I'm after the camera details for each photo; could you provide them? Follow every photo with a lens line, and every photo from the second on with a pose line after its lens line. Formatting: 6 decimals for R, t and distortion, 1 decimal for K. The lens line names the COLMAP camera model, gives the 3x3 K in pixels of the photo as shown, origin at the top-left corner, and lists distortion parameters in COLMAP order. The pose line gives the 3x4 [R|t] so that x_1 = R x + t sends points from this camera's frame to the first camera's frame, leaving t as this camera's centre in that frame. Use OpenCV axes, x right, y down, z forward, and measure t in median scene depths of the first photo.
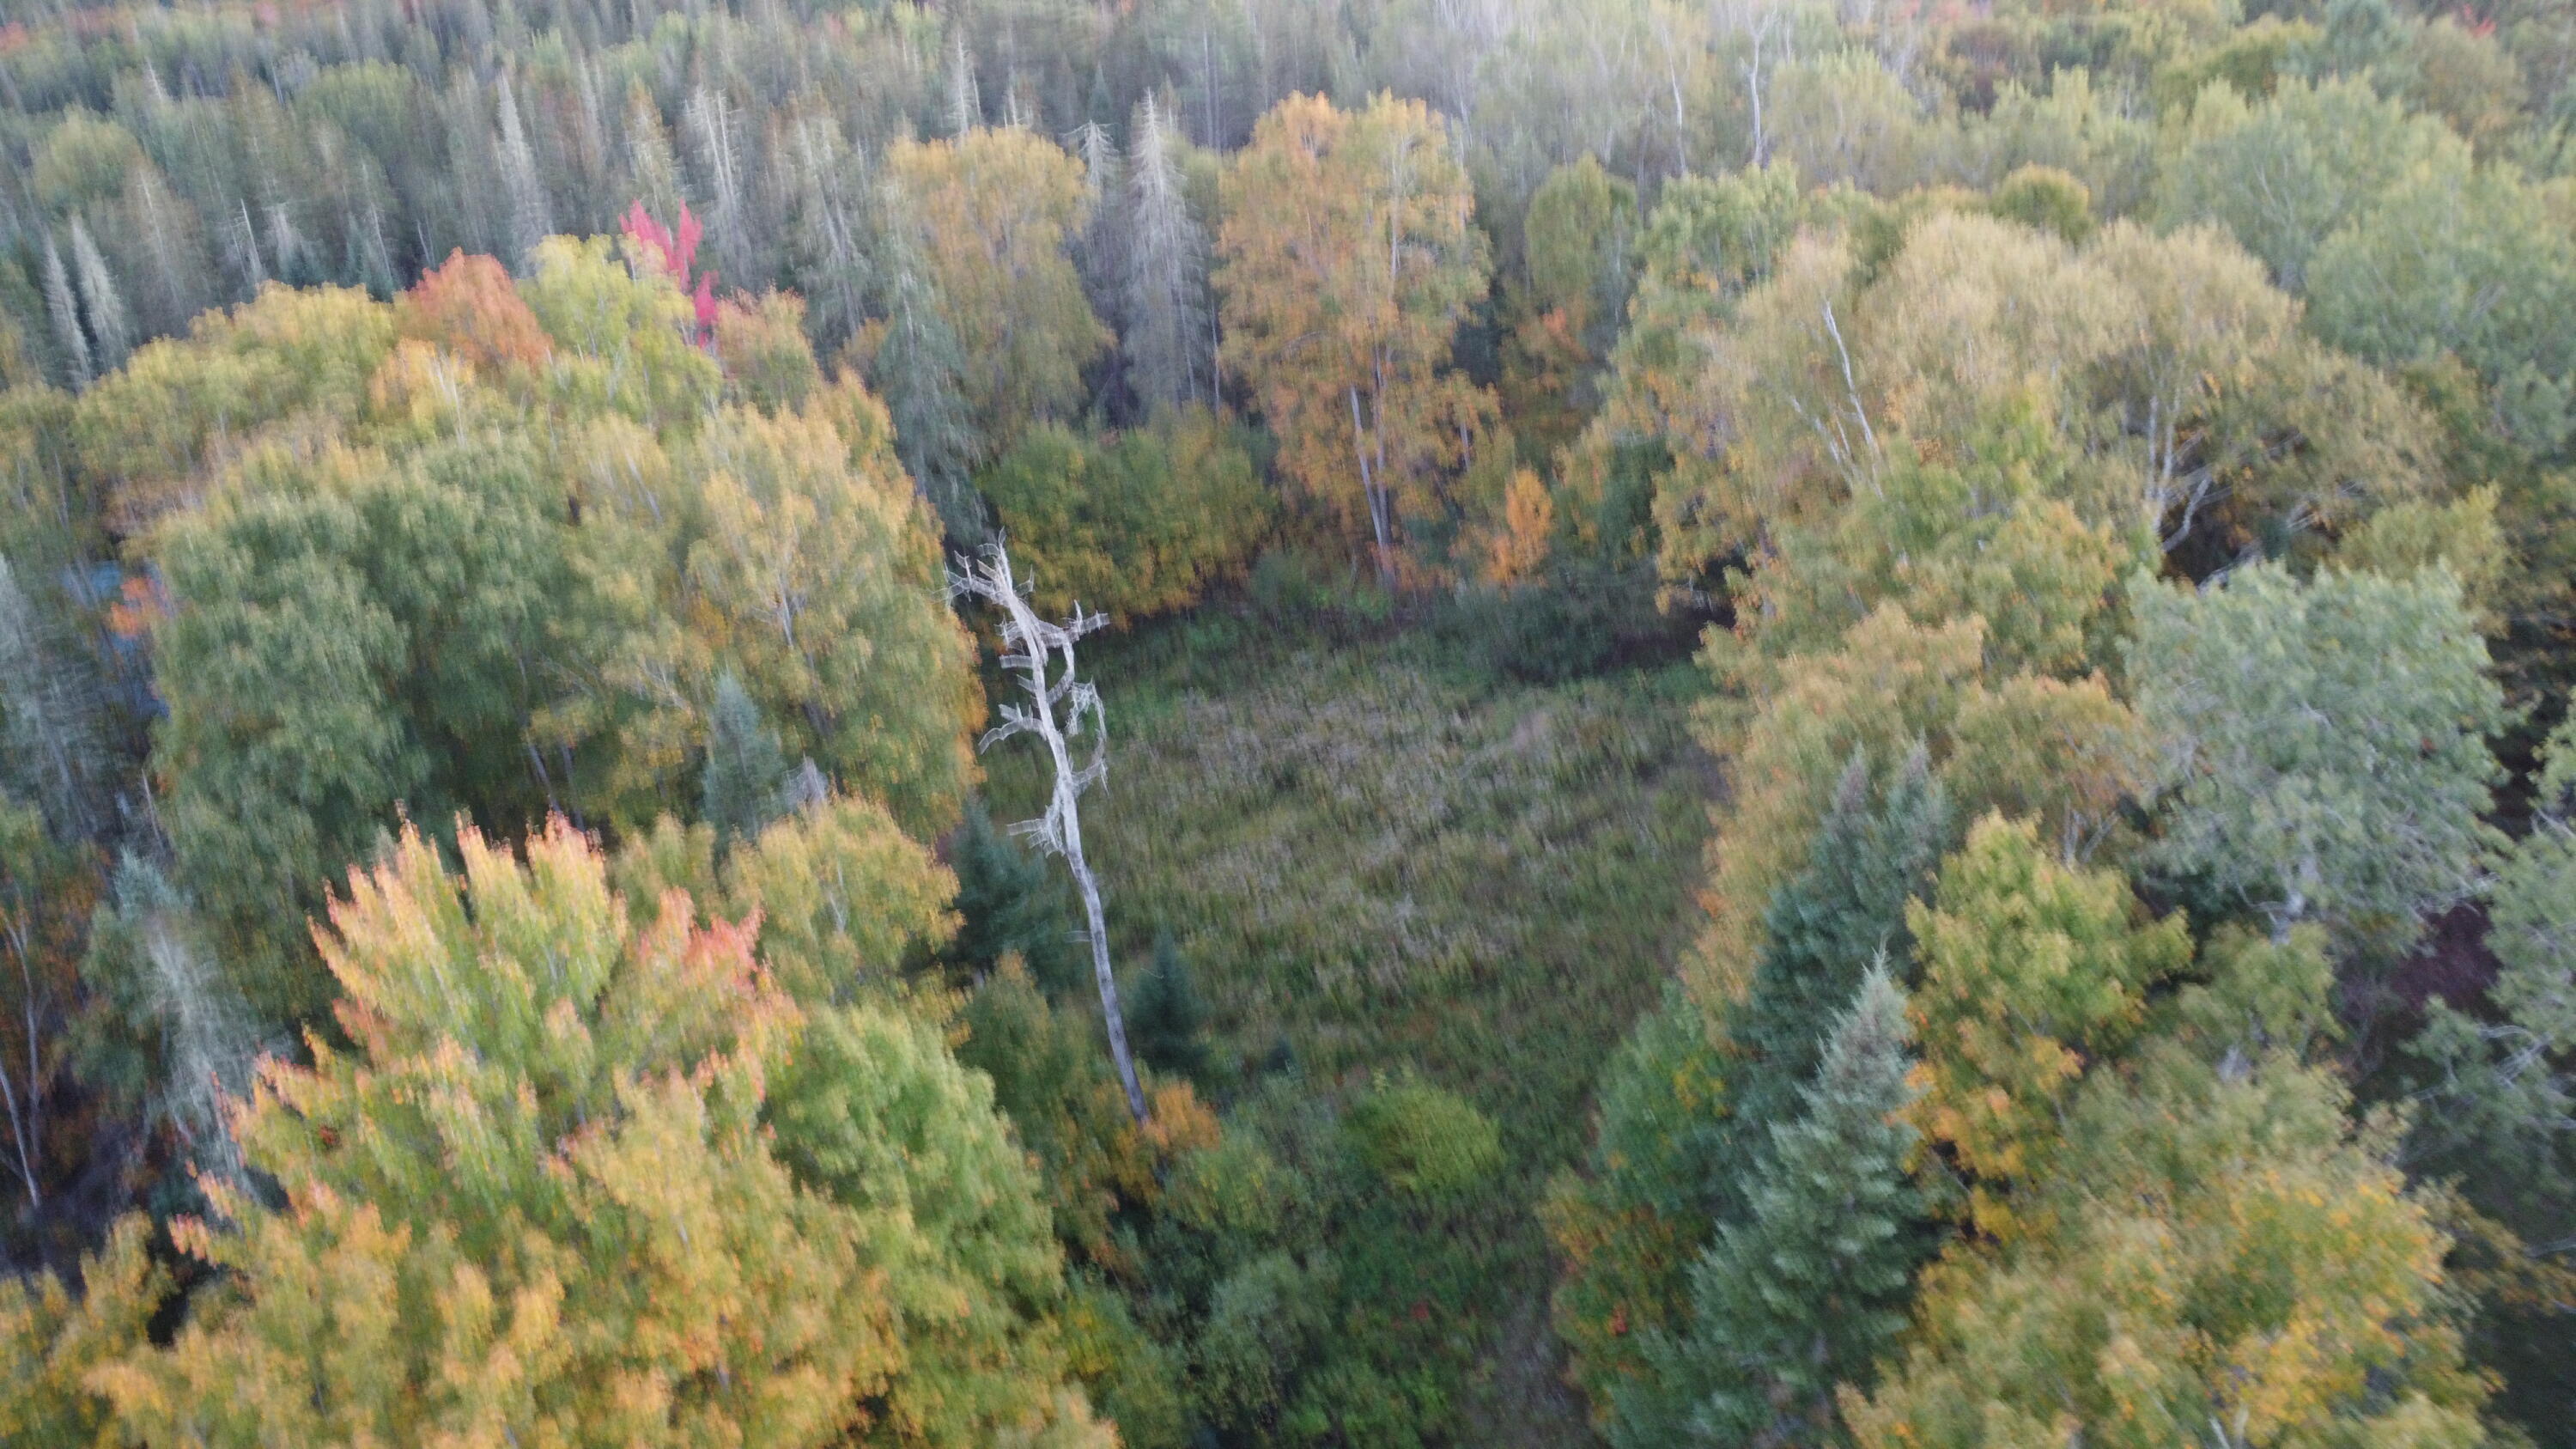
lens RADIAL K [[1879.7, 0, 1283.1], [0, 1879.7, 733.8], [0, 0, 1]] dist [-0.021377, -0.019144]
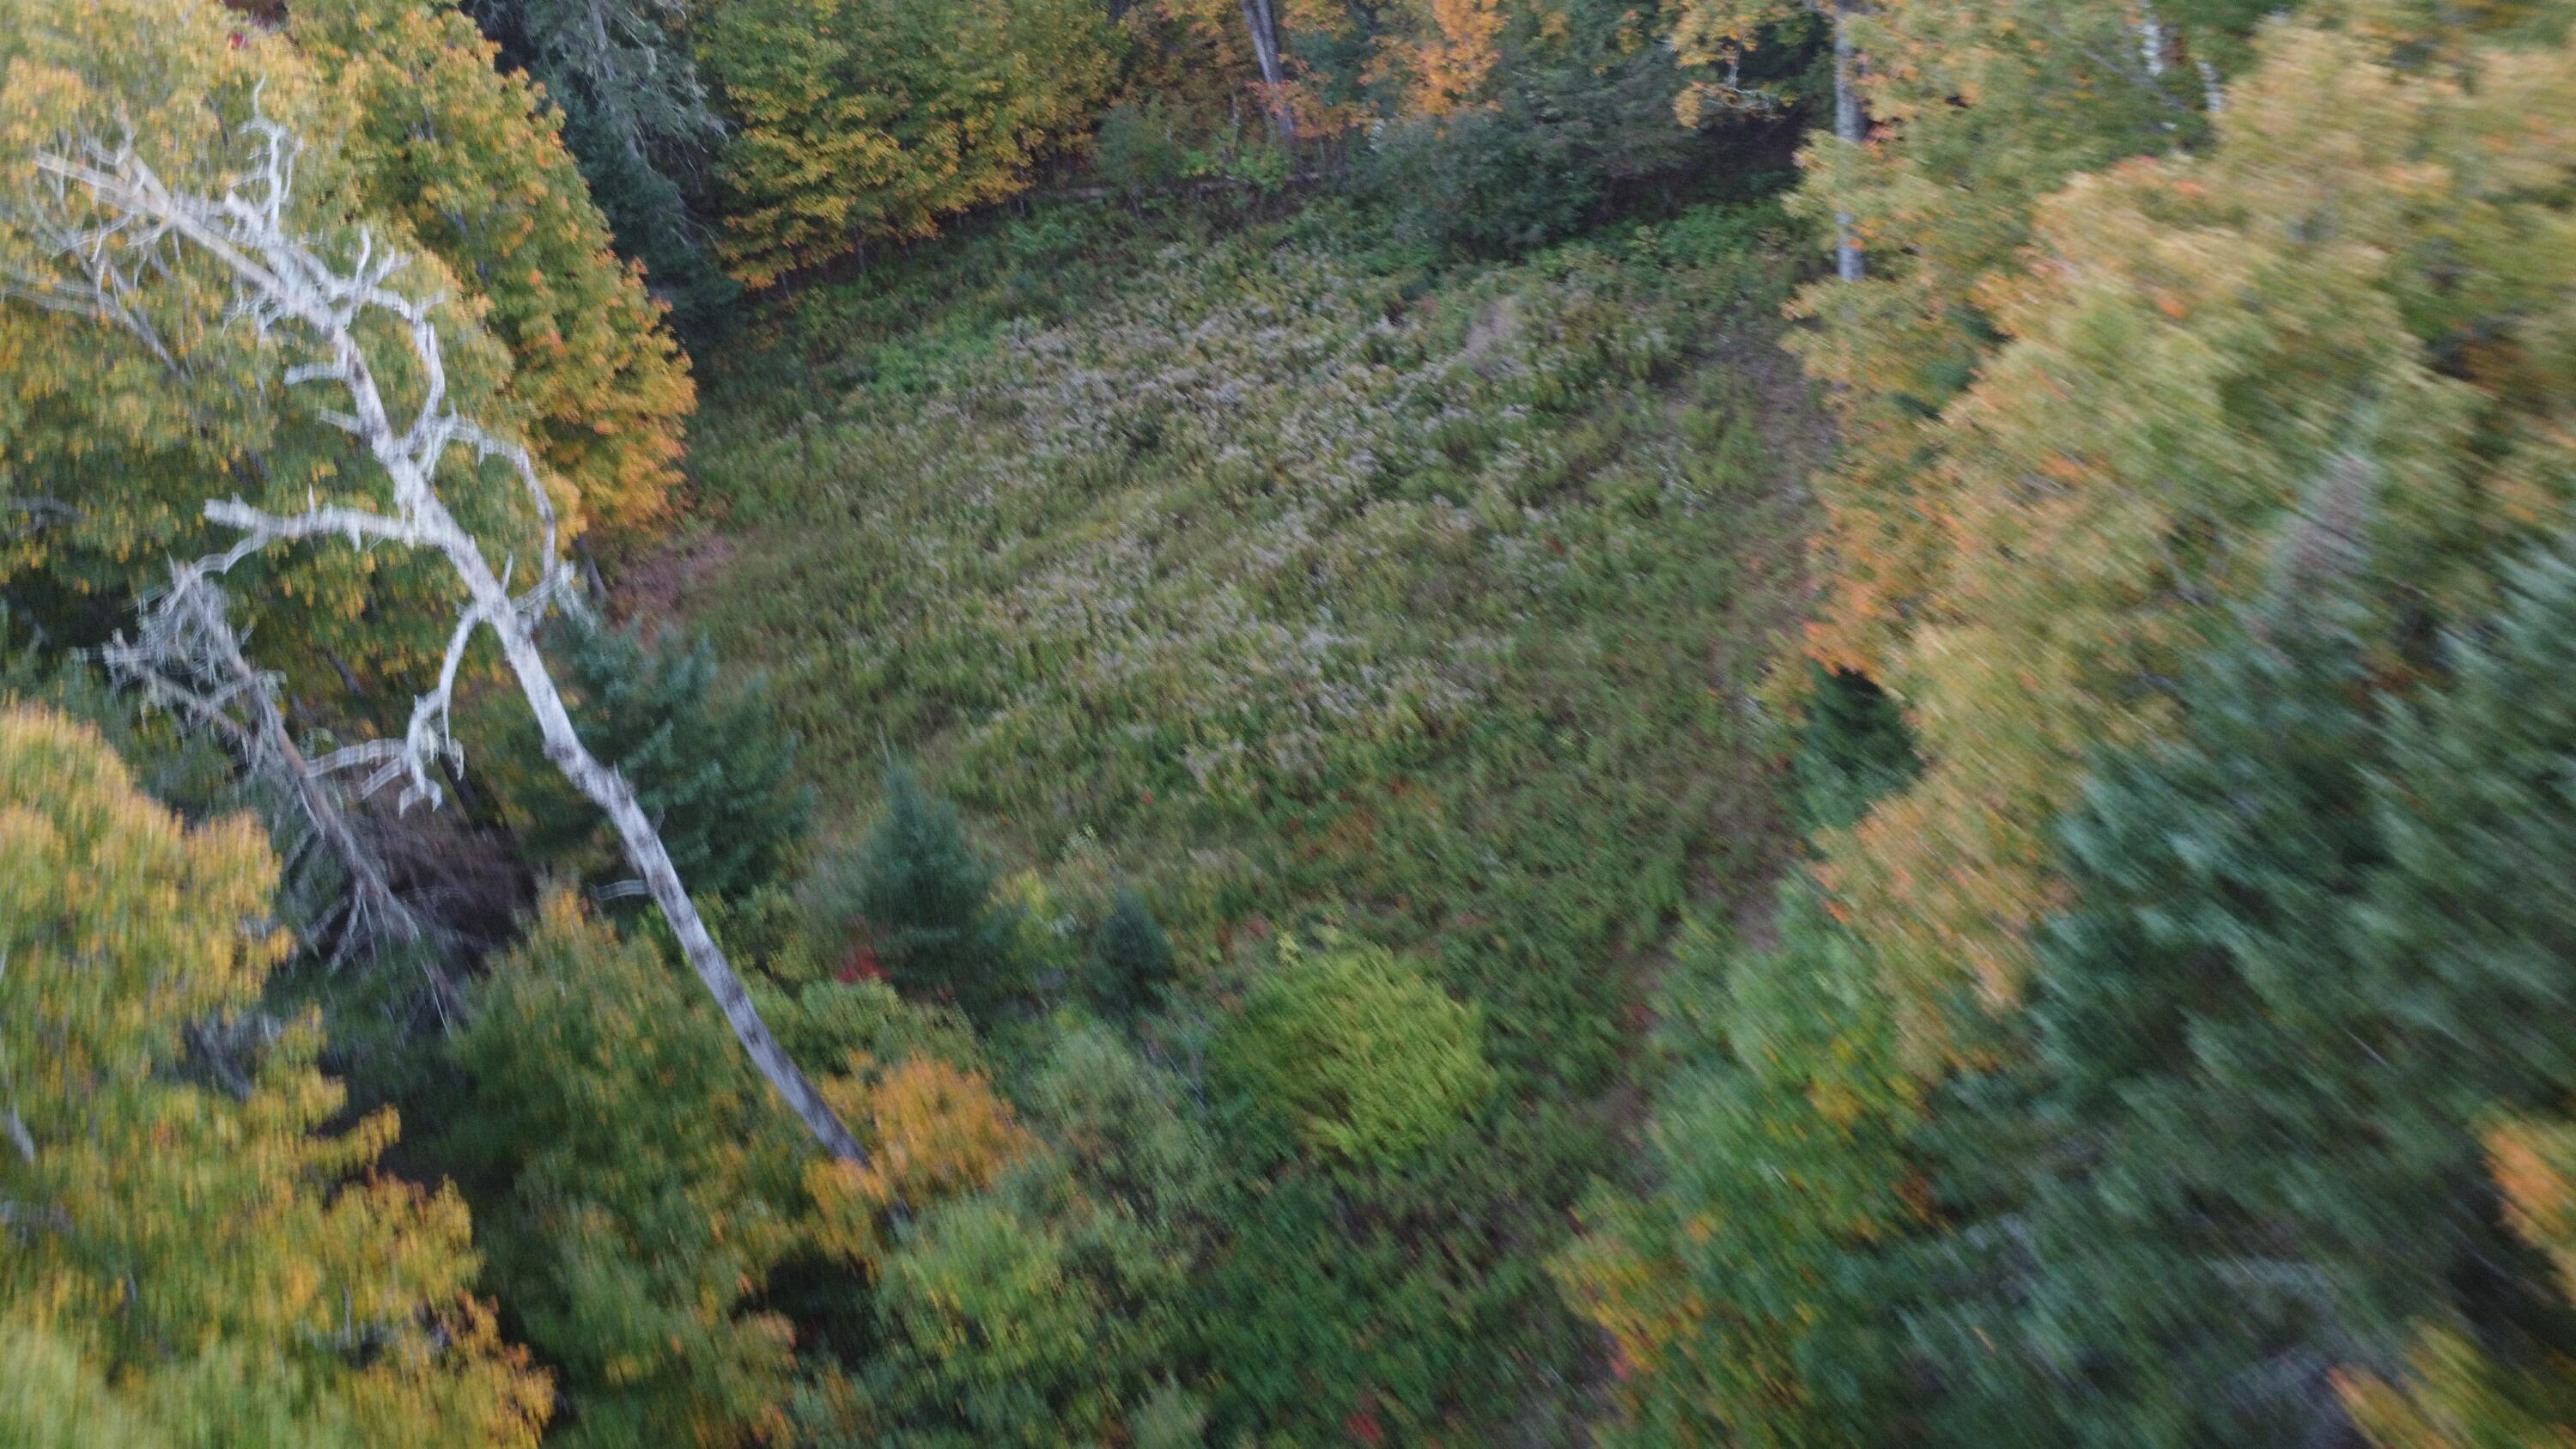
lens RADIAL K [[1846.3, 0, 1276.4], [0, 1846.3, 716.6], [0, 0, 1]] dist [-0.034198, -0.003288]
pose [[0.994864, -0.100415, -0.012781, 0.060036], [0.100831, 0.971924, 0.212595, -0.019778], [-0.008926, -0.212792, 0.977057, 0.393079]]
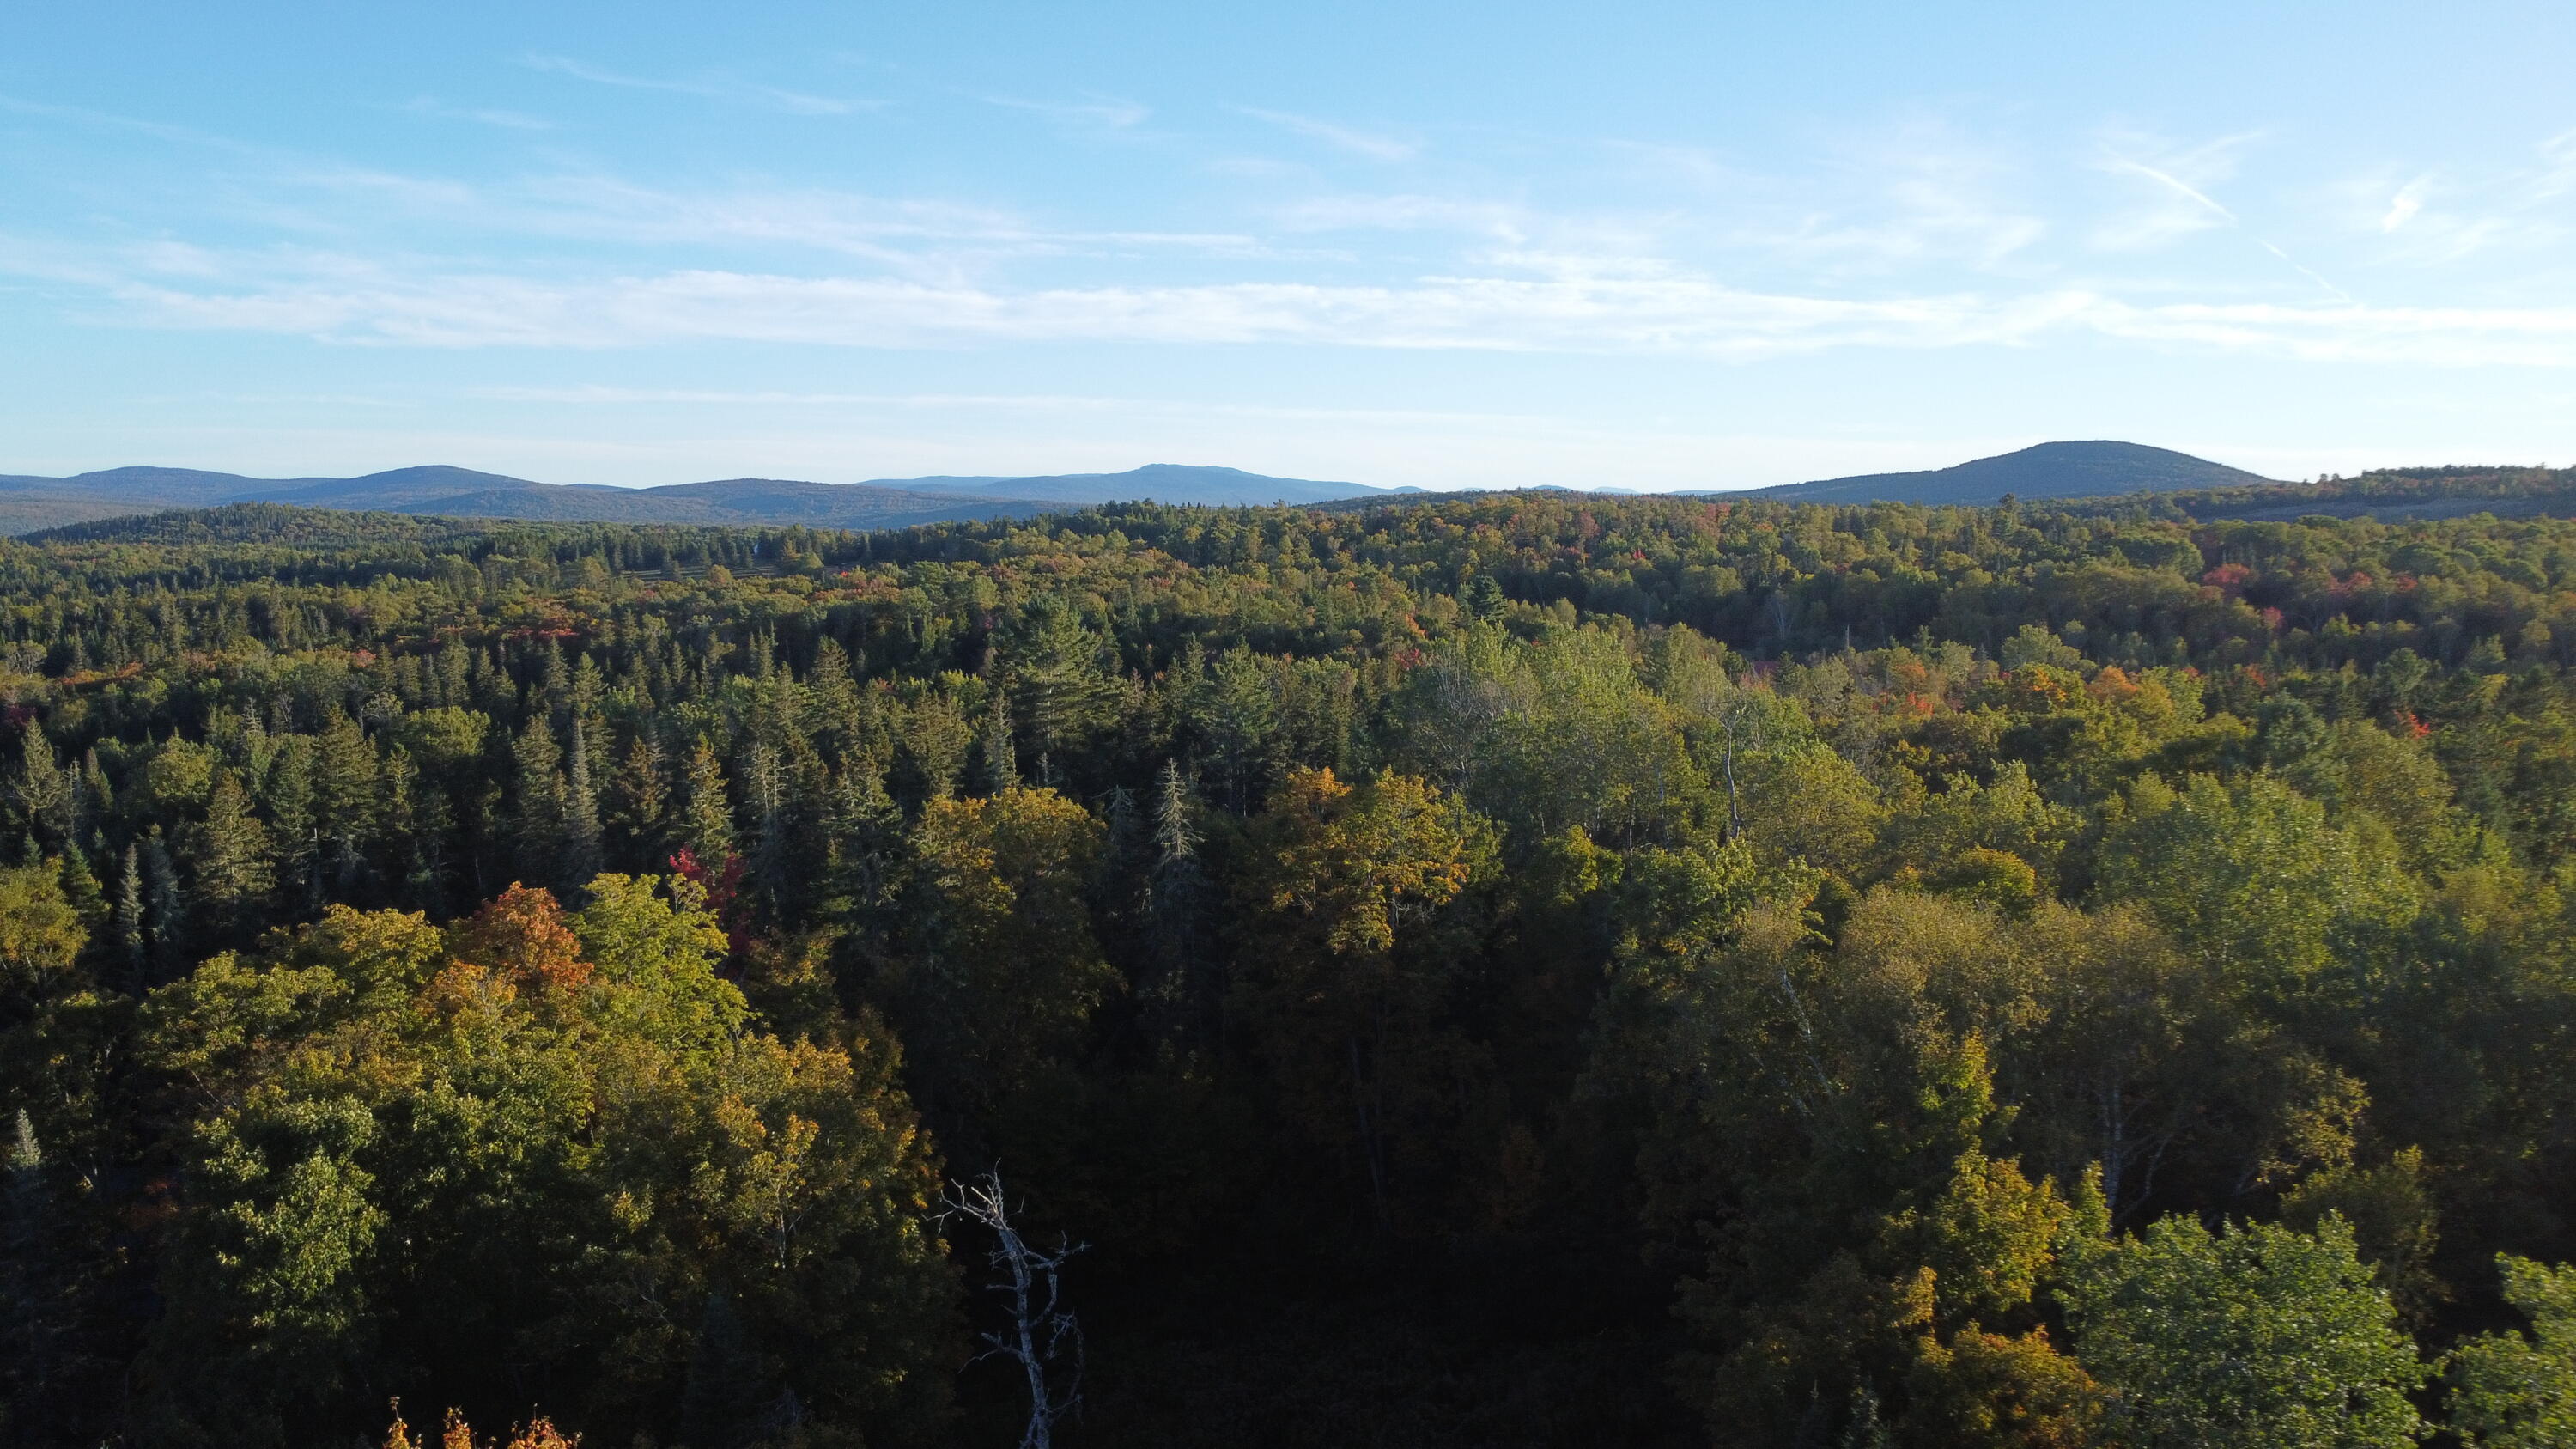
lens RADIAL K [[1888.8, 0, 1288.0], [0, 1888.8, 724.5], [0, 0, 1]] dist [-0.007888, -0.054307]
pose [[0.999509, 0.029040, -0.011788, 0.012934], [-0.031319, 0.939751, -0.340422, 0.013244], [0.001192, 0.340624, 0.940199, -0.053826]]
